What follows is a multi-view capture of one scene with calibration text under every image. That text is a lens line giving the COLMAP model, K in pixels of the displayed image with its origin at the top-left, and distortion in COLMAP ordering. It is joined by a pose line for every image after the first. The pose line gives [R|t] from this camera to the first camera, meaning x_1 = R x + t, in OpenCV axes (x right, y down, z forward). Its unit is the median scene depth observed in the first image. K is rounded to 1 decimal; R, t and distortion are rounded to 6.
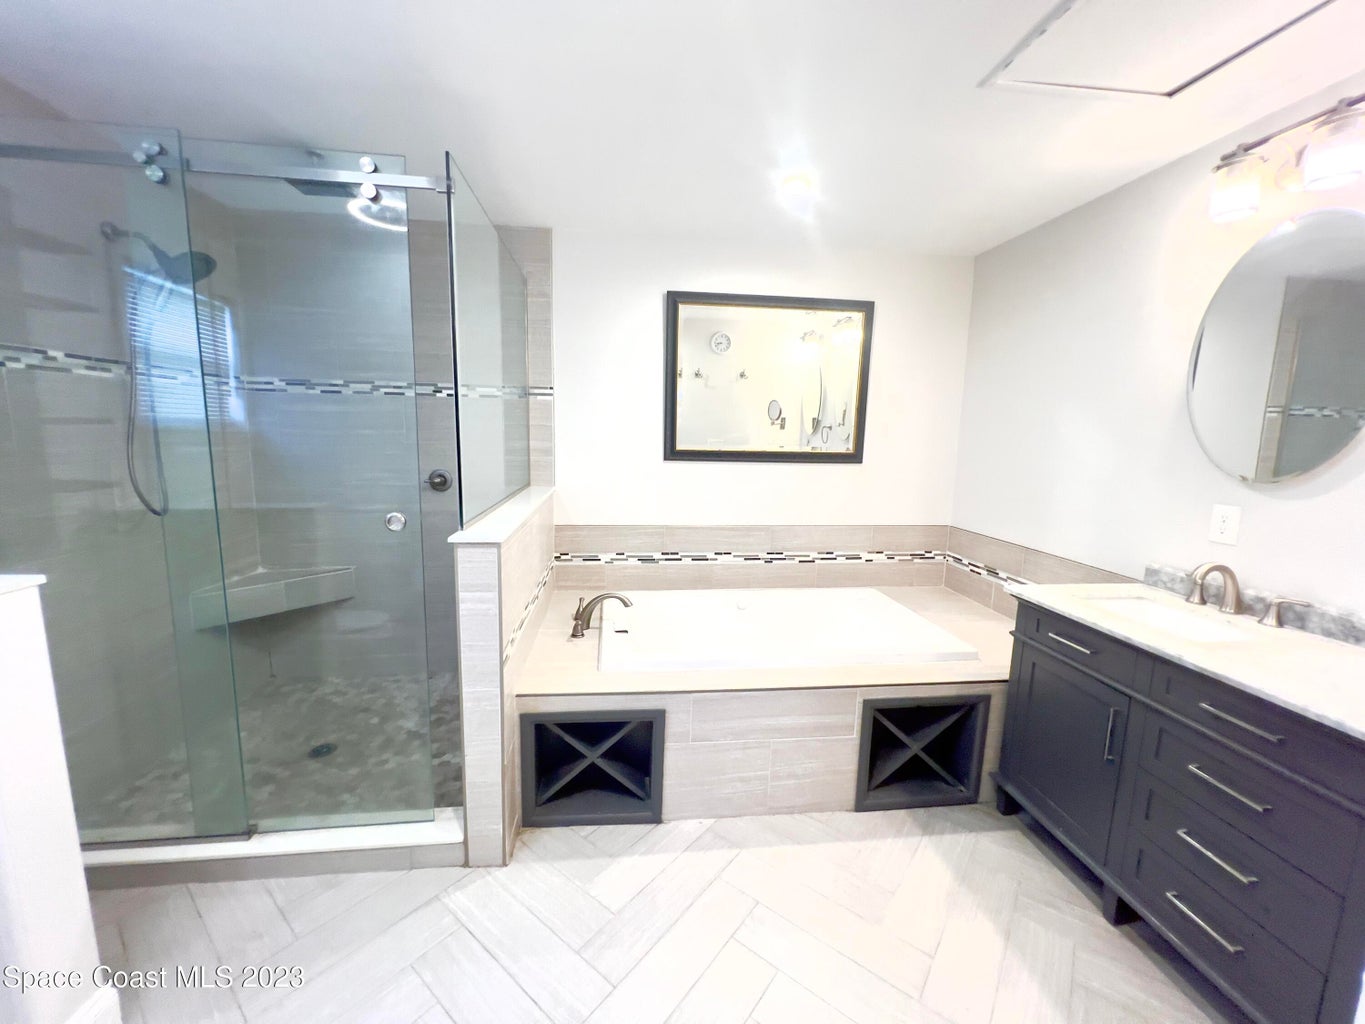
lens RADIAL K [[546.2, 0, 679.5], [0, 546.2, 512.3], [0, 0, 1]] dist [-0.002978, 0.000653]
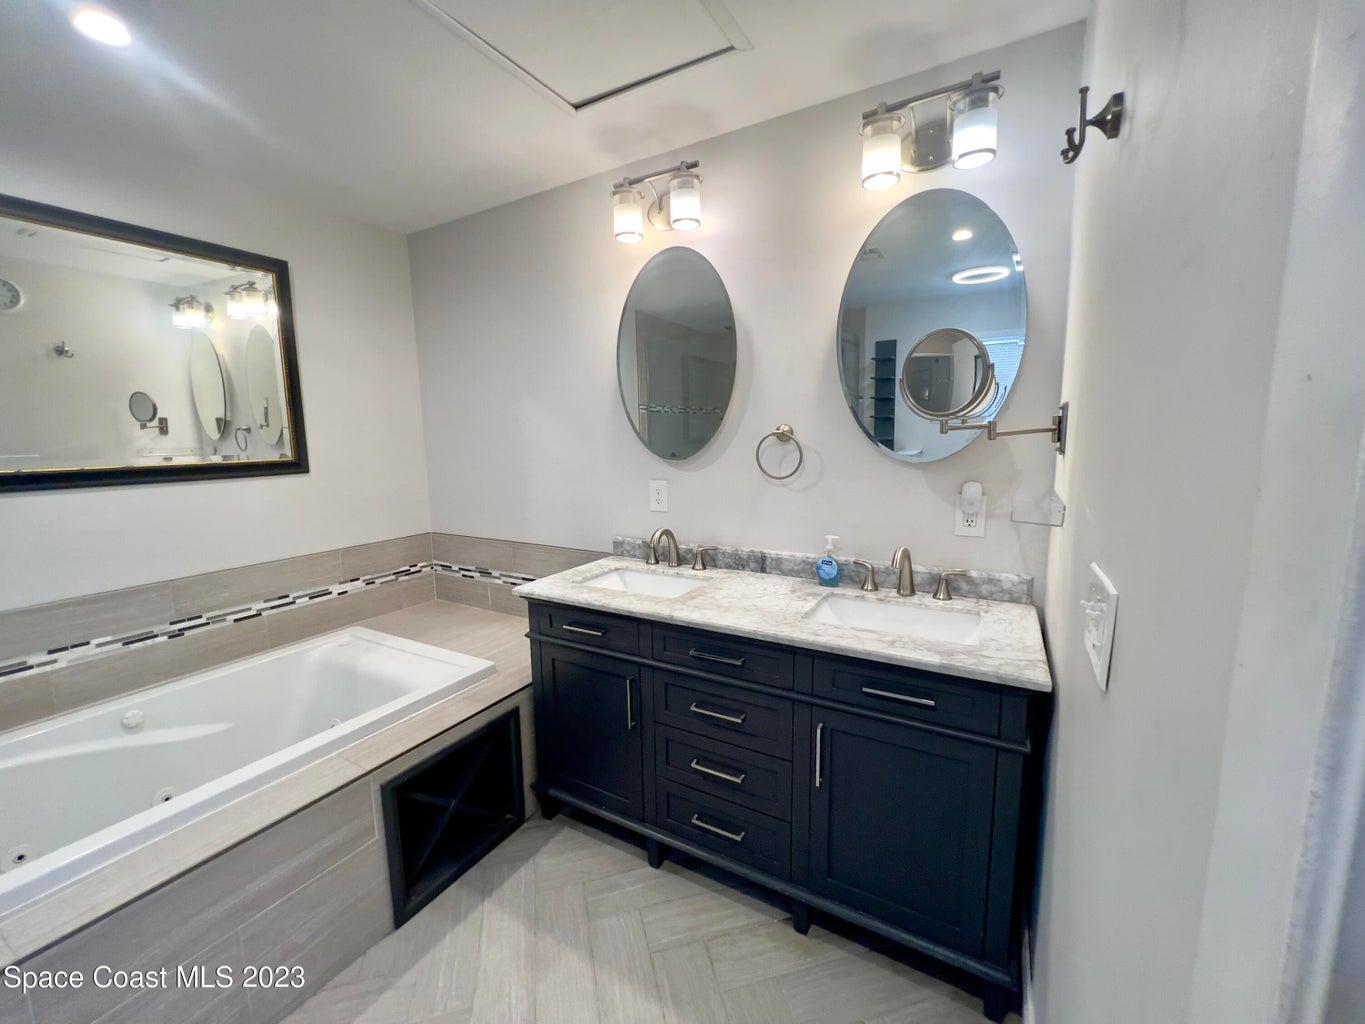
lens RADIAL K [[546.2, 0, 679.5], [0, 546.2, 512.2], [0, 0, 1]] dist [-0.002978, 0.000653]
pose [[0.594480, -0.144802, 0.790965, 0.044170], [0.147305, 0.986617, 0.069908, -0.018275], [-0.790503, 0.074955, 0.607854, 0.194567]]
